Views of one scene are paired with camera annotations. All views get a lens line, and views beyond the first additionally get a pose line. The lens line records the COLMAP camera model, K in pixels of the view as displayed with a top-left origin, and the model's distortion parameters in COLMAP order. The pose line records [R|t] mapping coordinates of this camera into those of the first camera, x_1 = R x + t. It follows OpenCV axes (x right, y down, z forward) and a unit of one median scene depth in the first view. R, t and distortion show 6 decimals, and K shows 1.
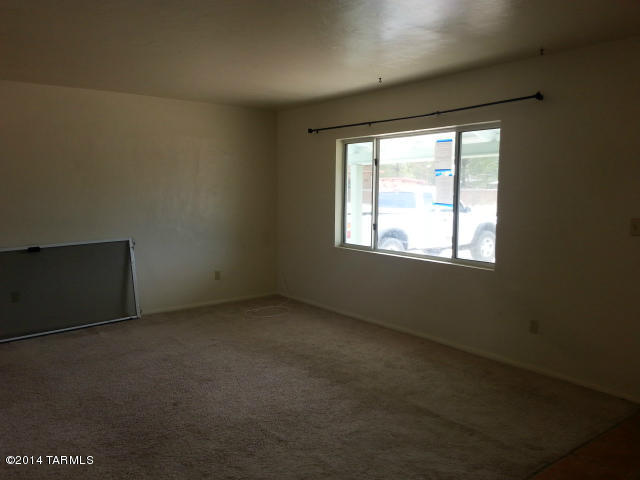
lens RADIAL K [[538.8, 0, 320.0], [0, 538.8, 240.0], [0, 0, 1]] dist [0.079142, -0.001491]
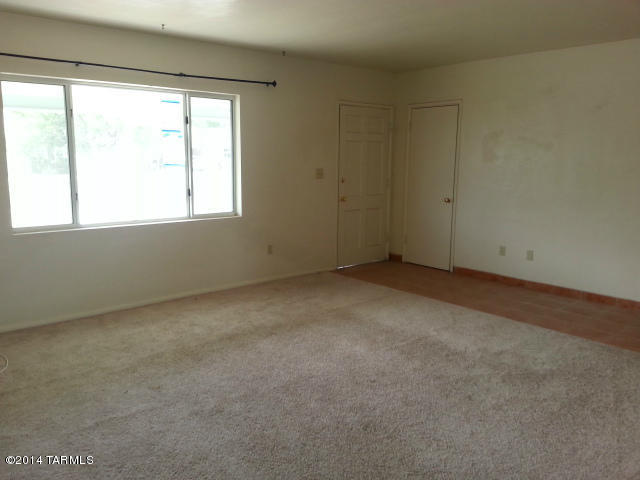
lens RADIAL K [[538.8, 0, 320.0], [0, 538.8, 240.0], [0, 0, 1]] dist [0.079142, -0.001491]
pose [[-0.074505, -0.174385, 0.981855, -0.837068], [0.084362, 0.979960, 0.180450, -0.090655], [-0.993646, 0.096276, -0.058301, 0.812896]]
